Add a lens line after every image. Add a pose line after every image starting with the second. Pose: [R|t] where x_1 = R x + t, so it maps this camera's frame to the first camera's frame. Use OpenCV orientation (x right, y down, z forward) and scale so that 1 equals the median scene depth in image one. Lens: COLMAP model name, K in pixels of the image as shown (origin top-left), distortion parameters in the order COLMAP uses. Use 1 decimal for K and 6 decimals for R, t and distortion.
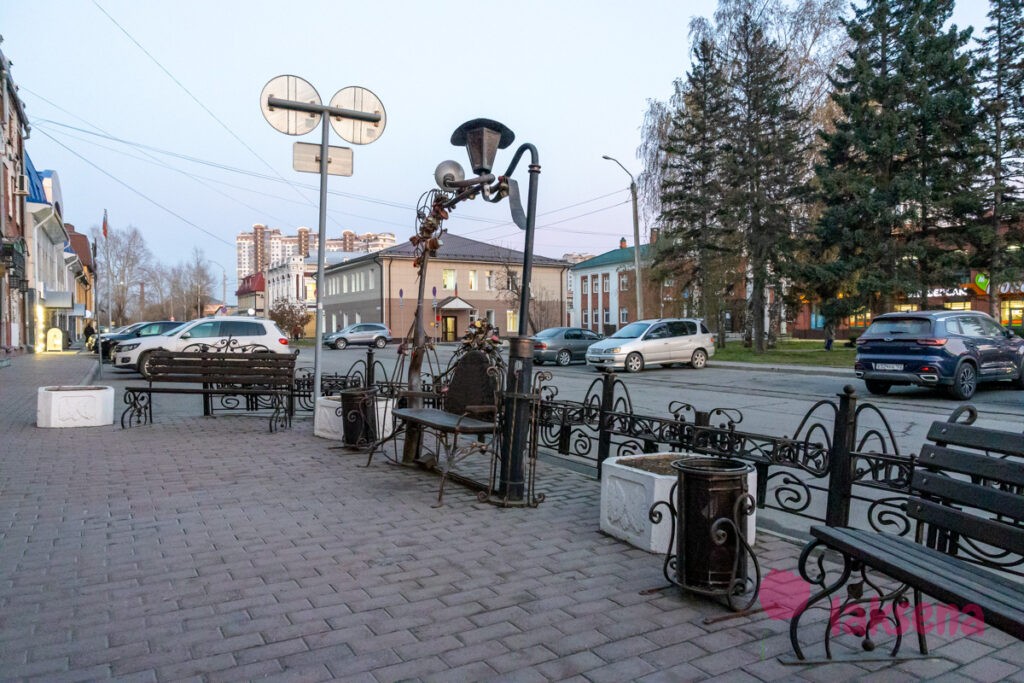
lens RADIAL K [[695.1, 0, 509.2], [0, 695.1, 340.4], [0, 0, 1]] dist [0.036410, 0.000123]
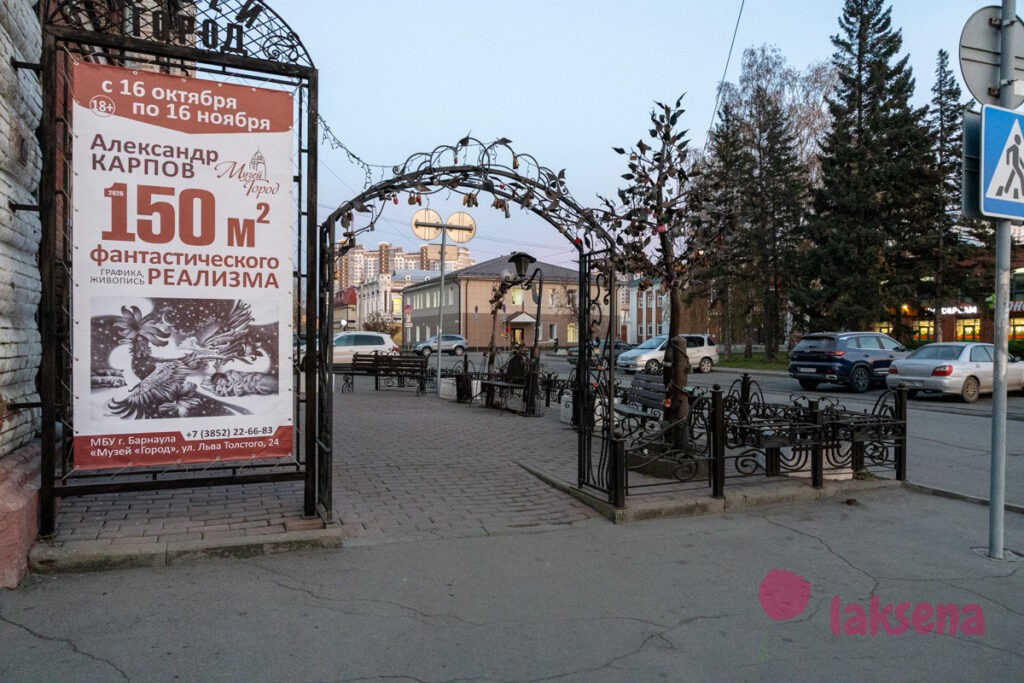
lens RADIAL K [[695.1, 0, 511.3], [0, 695.1, 343.1], [0, 0, 1]] dist [0.036410, 0.000123]
pose [[0.995110, 0.006762, -0.098543, 0.037654], [-0.007668, 0.999932, -0.008819, -0.000617], [0.098477, 0.009531, 0.995094, -0.308698]]
